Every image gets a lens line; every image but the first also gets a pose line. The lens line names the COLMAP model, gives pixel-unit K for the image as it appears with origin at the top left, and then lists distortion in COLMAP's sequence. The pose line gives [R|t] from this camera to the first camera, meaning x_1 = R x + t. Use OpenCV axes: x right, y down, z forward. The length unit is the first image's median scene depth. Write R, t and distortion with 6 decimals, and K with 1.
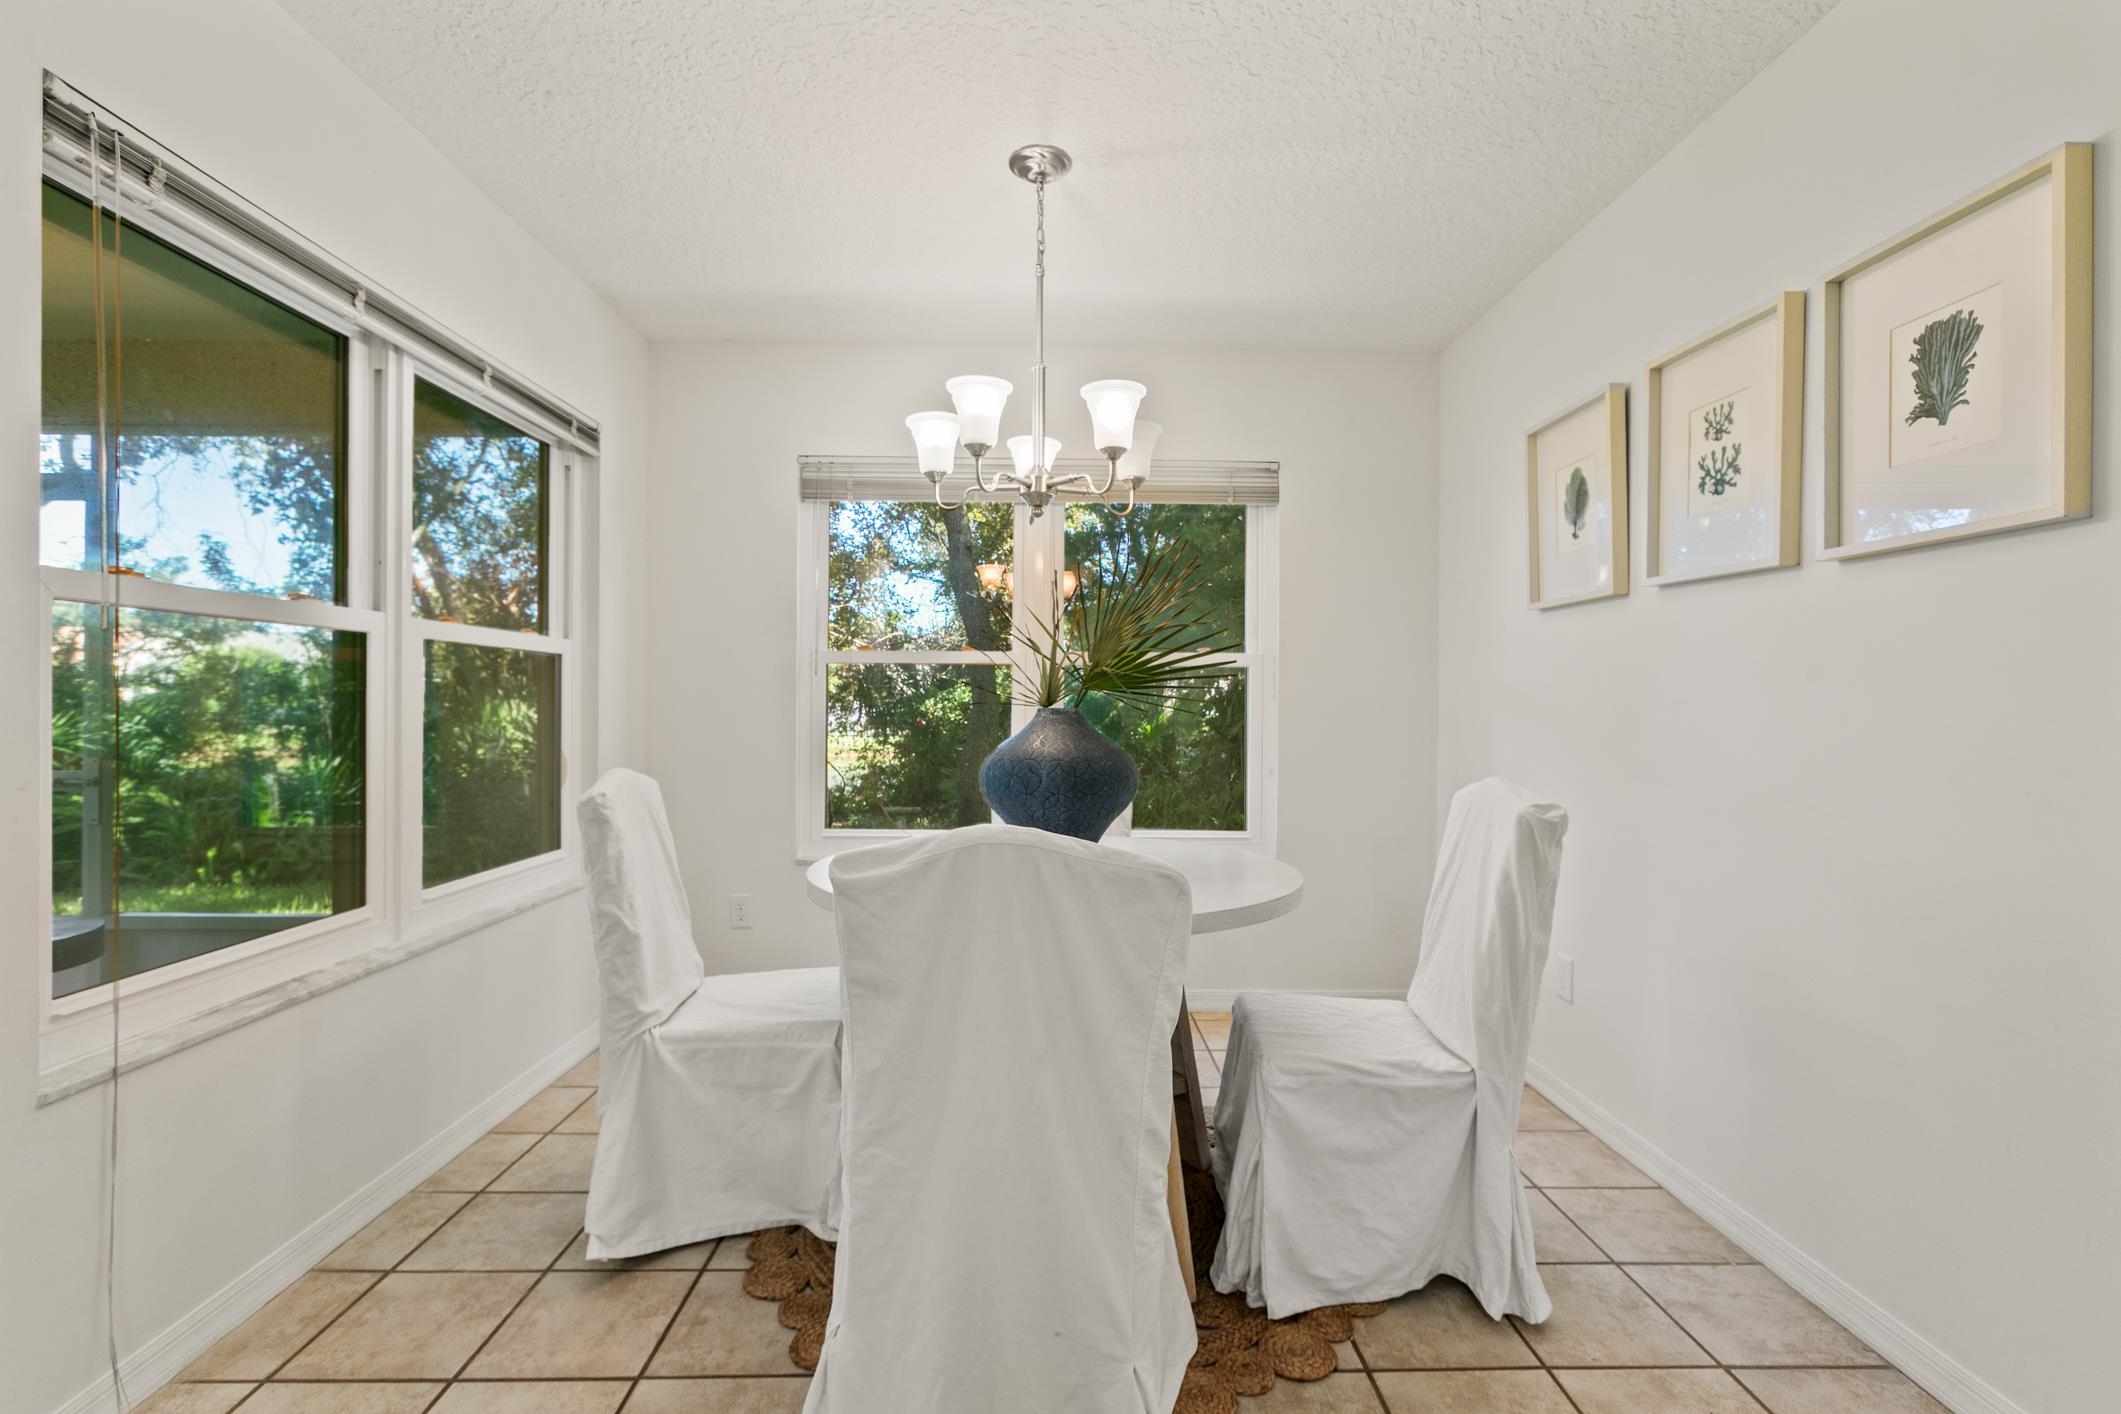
lens RADIAL K [[959.7, 0, 1060.5], [0, 959.7, 707.0], [0, 0, 1]] dist [-0.002997, -0.000154]
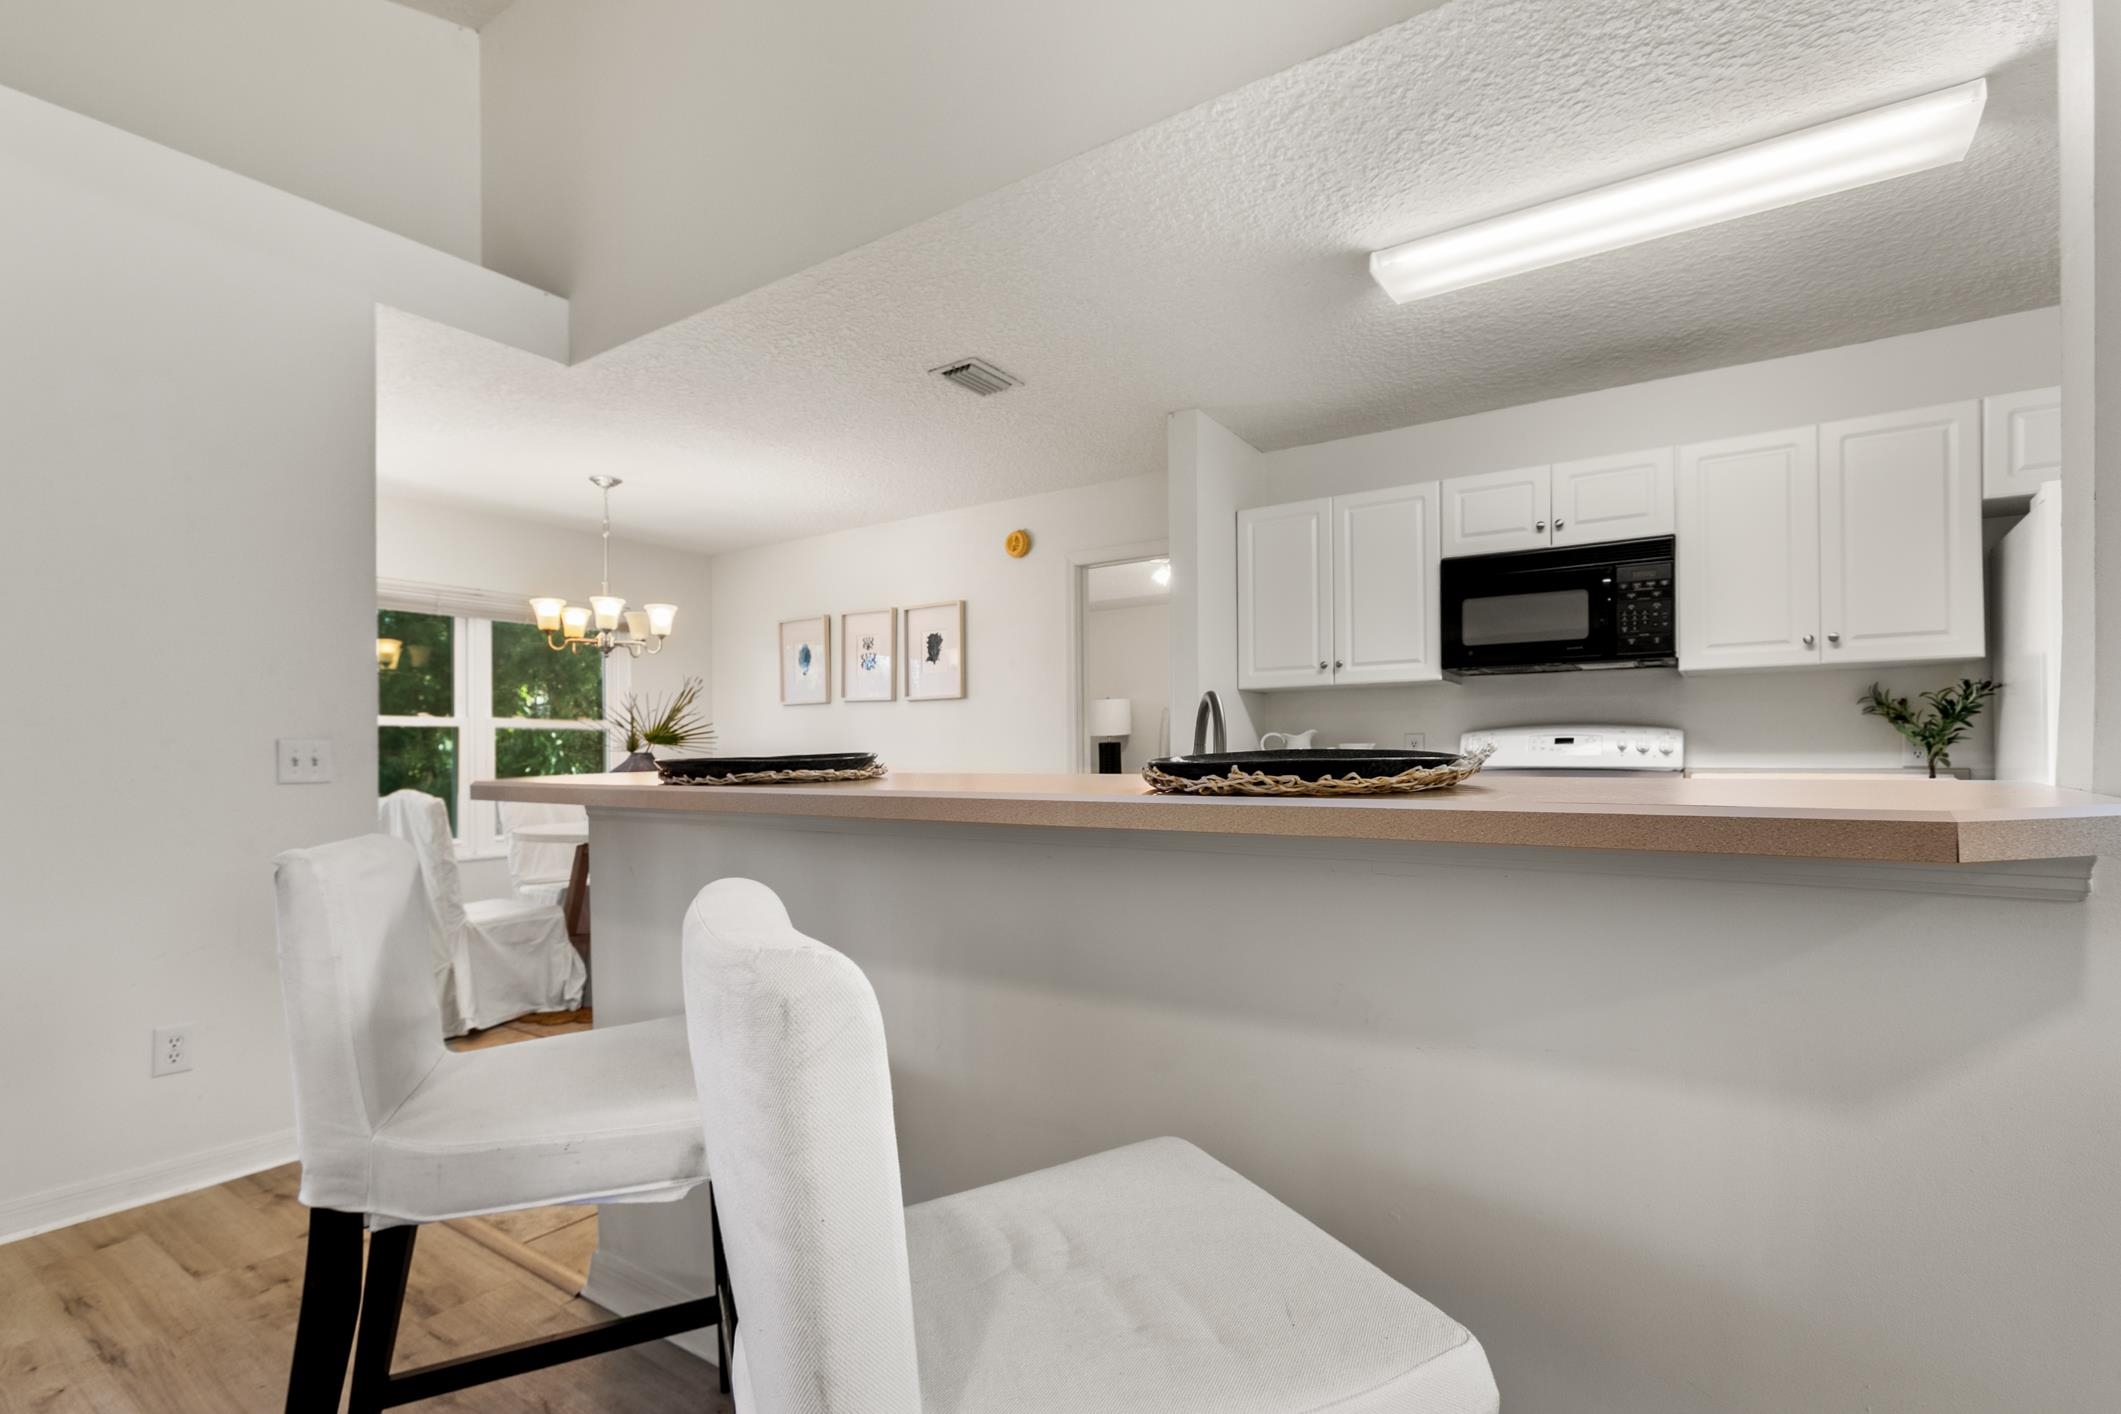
lens RADIAL K [[982.2, 0, 1061.2], [0, 982.2, 755.6], [0, 0, 1]] dist [-0.003807, 0.000205]
pose [[0.592706, -0.015874, 0.805263, -1.257814], [0.017065, 0.999829, 0.007149, 0.007461], [-0.805238, 0.009504, 0.592875, -1.105002]]
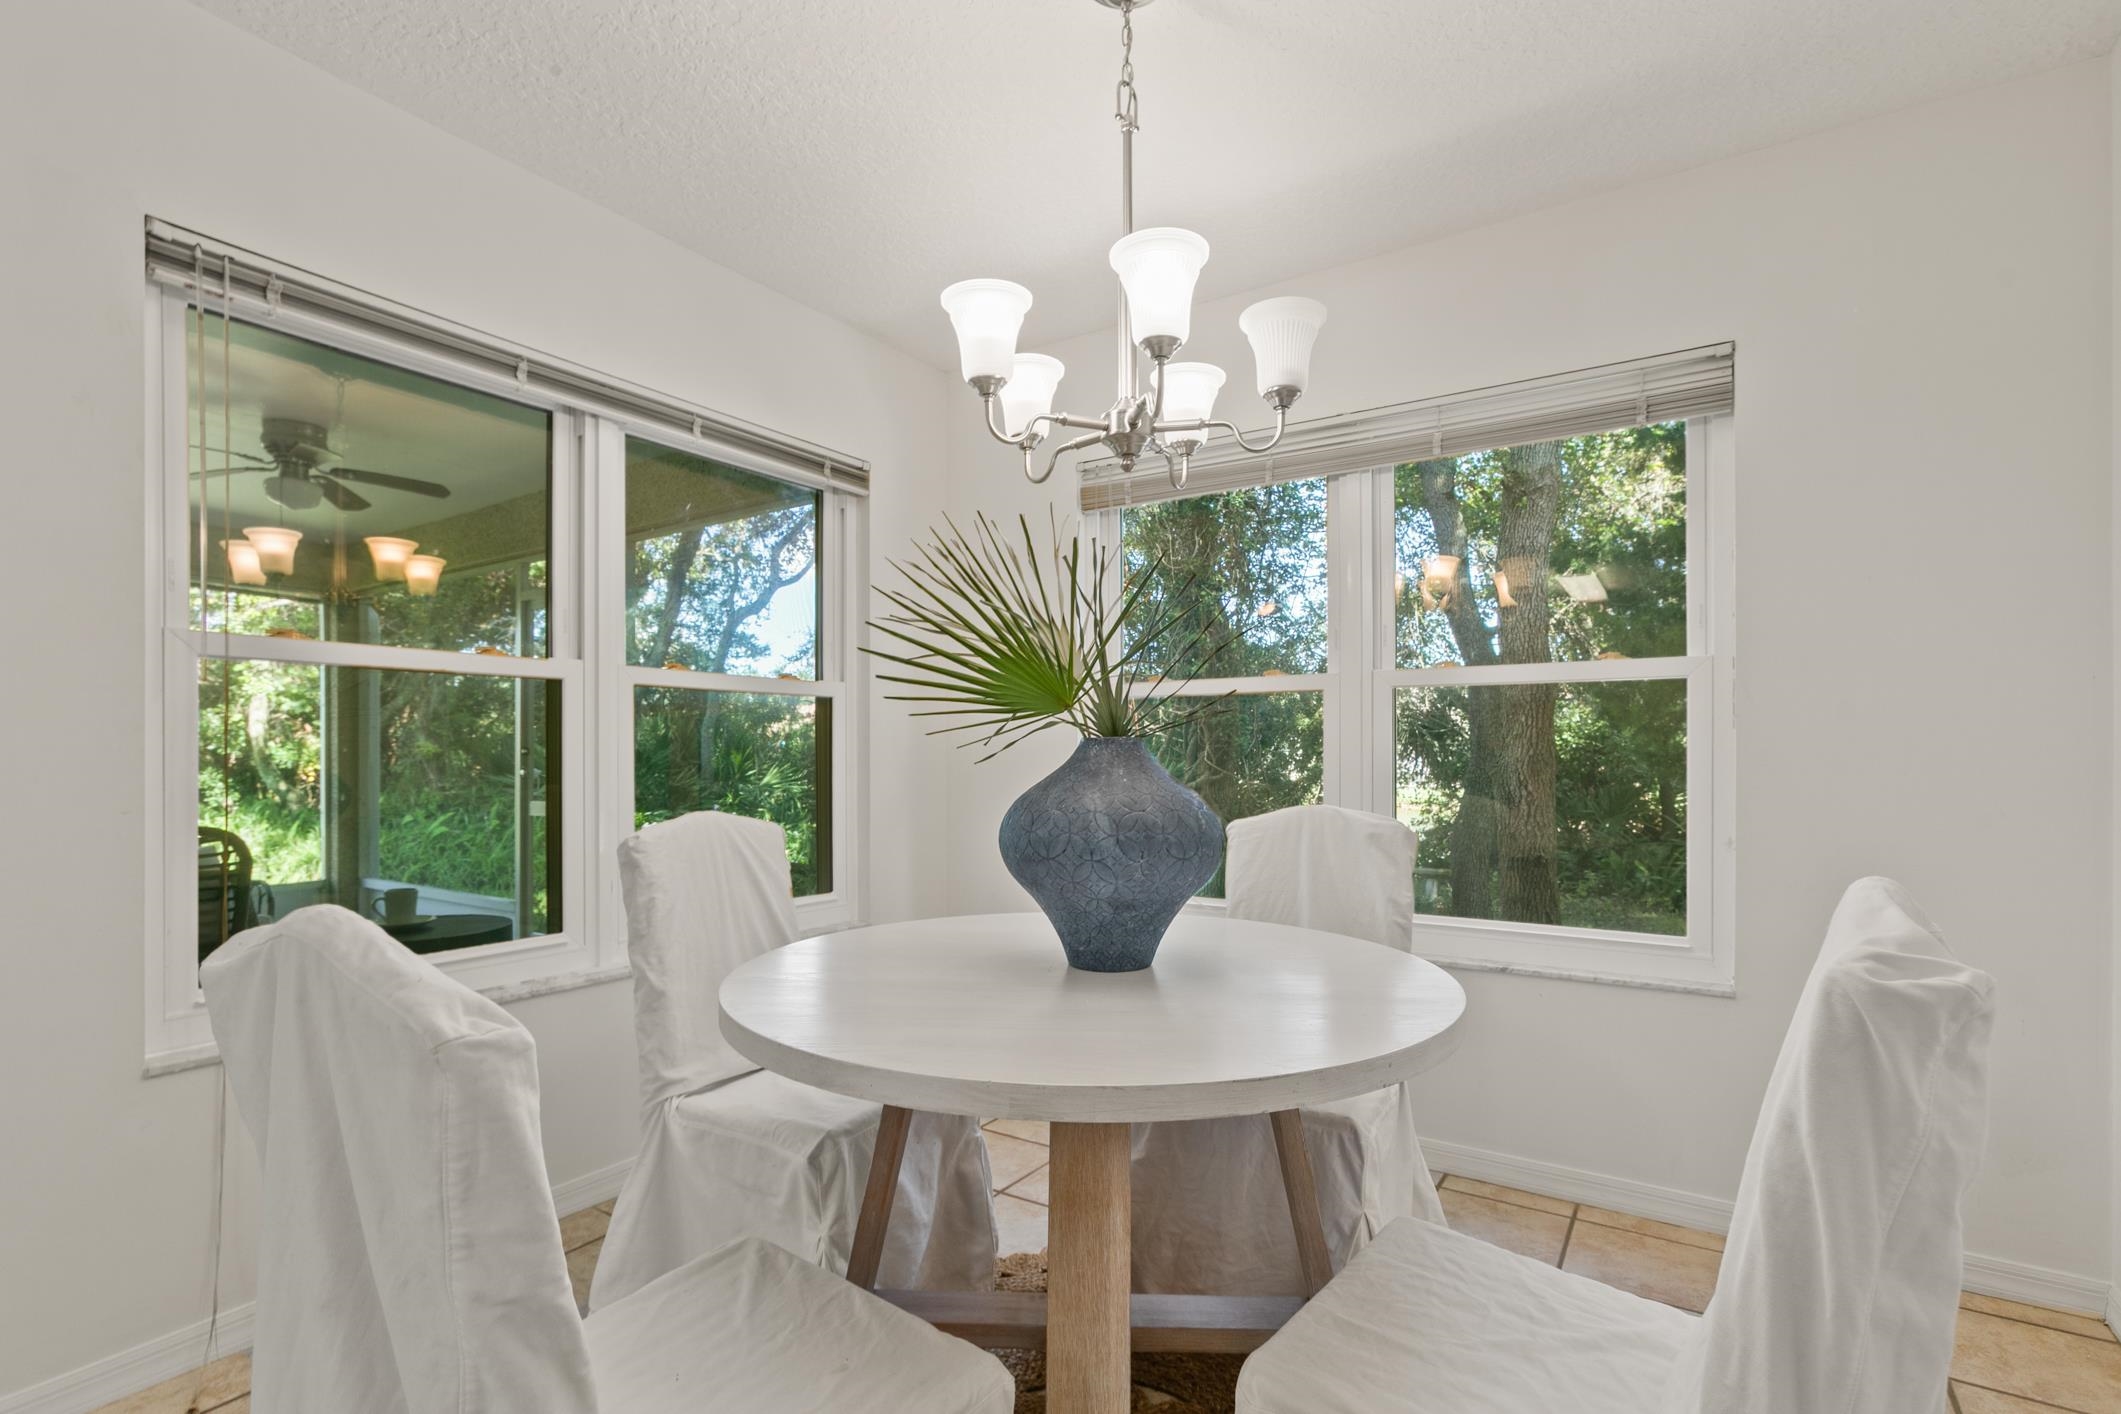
lens RADIAL K [[982.2, 0, 1061.2], [0, 982.2, 755.6], [0, 0, 1]] dist [-0.003807, 0.000205]
pose [[0.827600, -0.007694, -0.561265, 0.389584], [0.006483, 0.999970, -0.004148, 0.017277], [0.561280, -0.000206, 0.827626, 0.424175]]
